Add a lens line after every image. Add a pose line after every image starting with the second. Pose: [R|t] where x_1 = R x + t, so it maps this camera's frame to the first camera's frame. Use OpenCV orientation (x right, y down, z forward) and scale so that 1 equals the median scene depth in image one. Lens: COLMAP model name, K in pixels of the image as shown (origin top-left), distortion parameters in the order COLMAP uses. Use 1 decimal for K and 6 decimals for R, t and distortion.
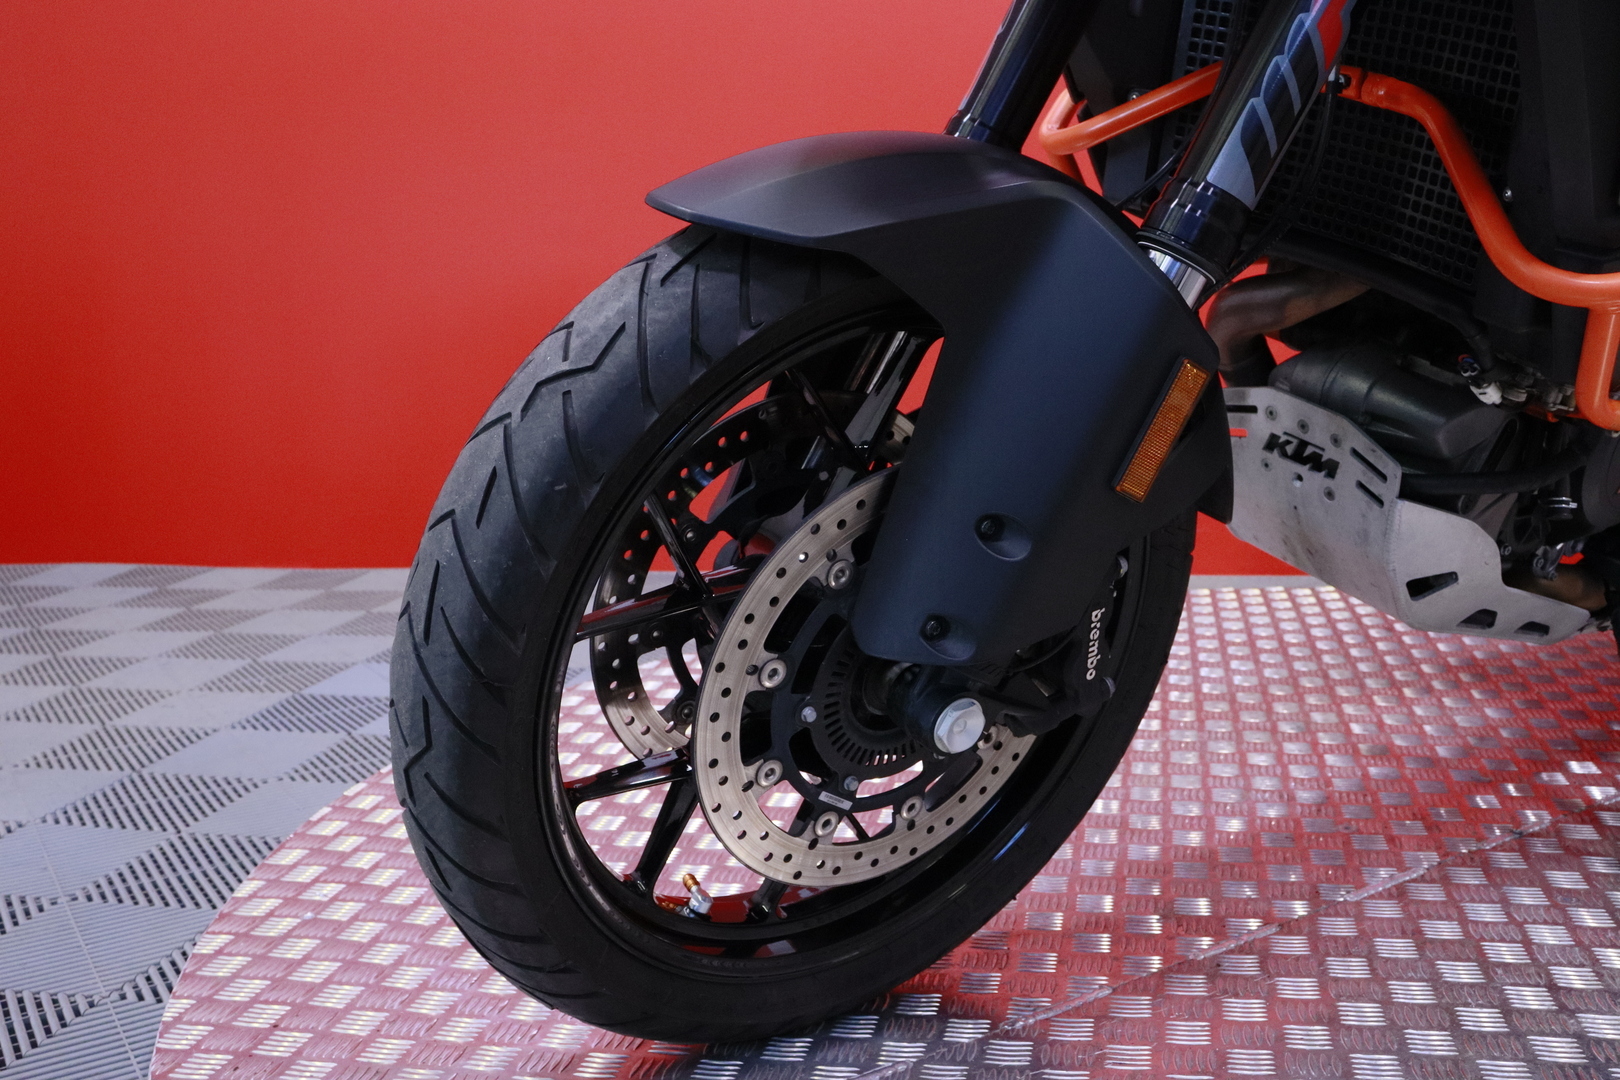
lens RADIAL K [[1437.9, 0, 810.0], [0, 1437.9, 540.0], [0, 0, 1]] dist [-0.127754, 0.000321]
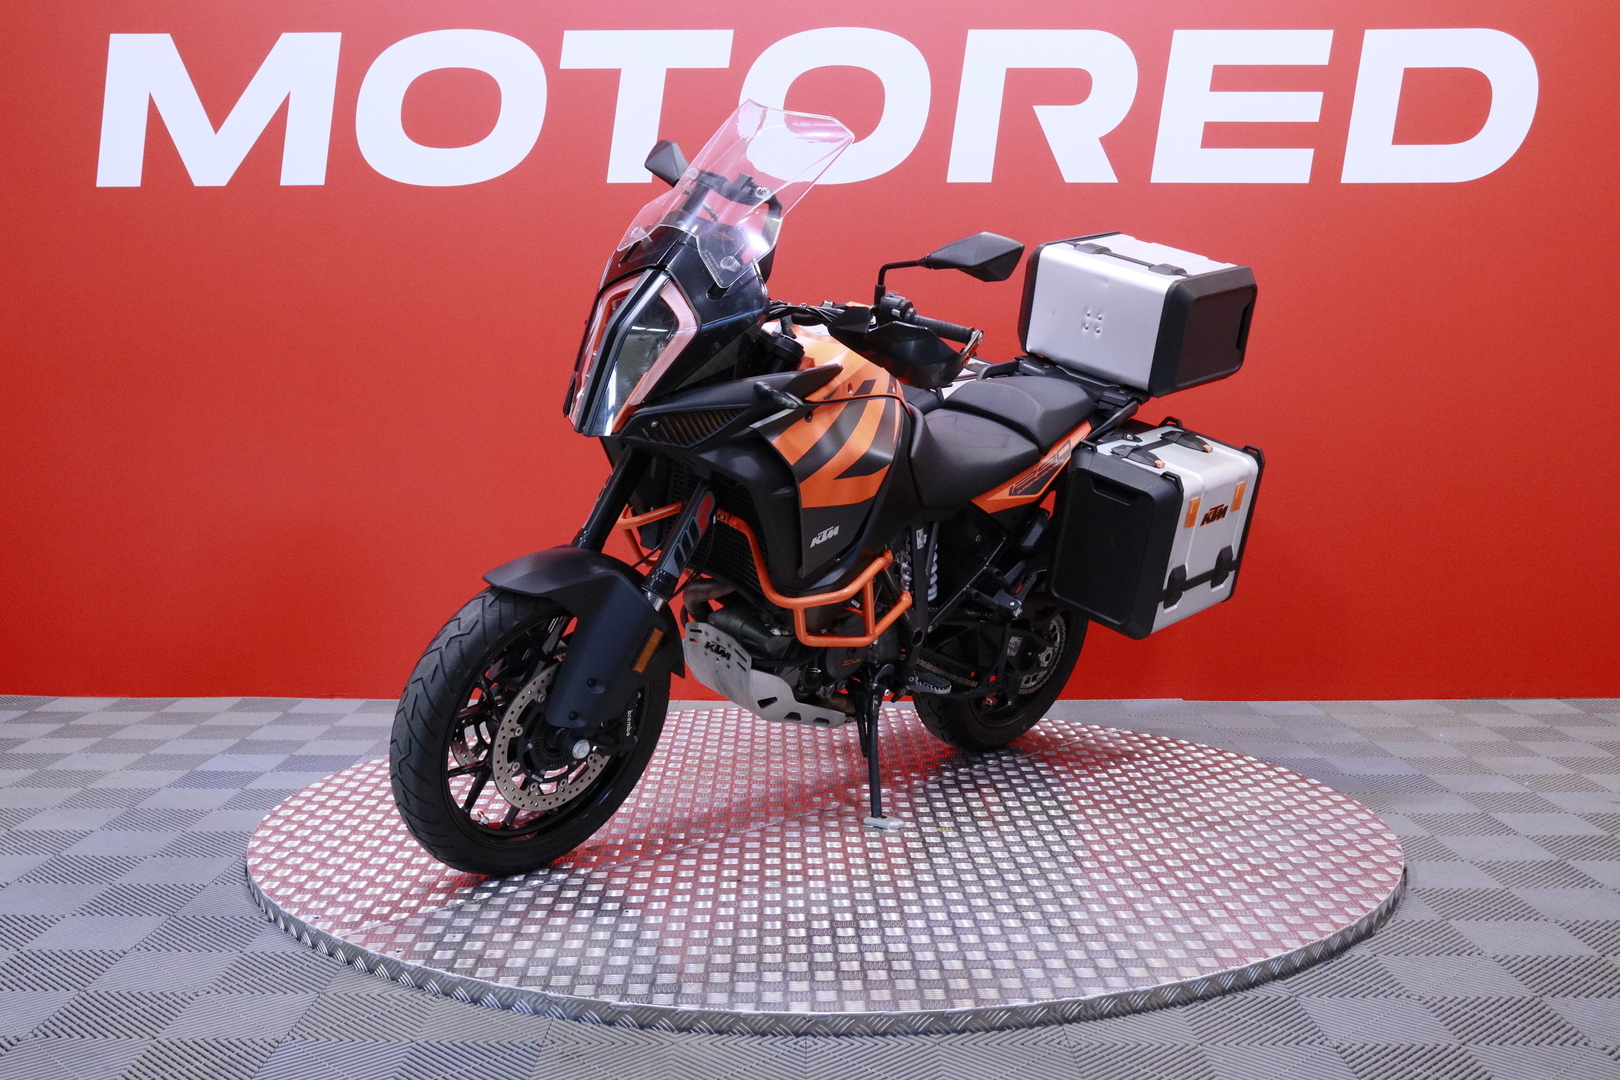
lens RADIAL K [[1682.5, 0, 810.0], [0, 1682.5, 540.0], [0, 0, 1]] dist [-0.143227, 0.000476]
pose [[0.970084, 0.016445, 0.242212, -0.263268], [0.001756, 0.997202, -0.074736, -0.039099], [-0.242764, 0.072925, 0.967341, -2.326110]]
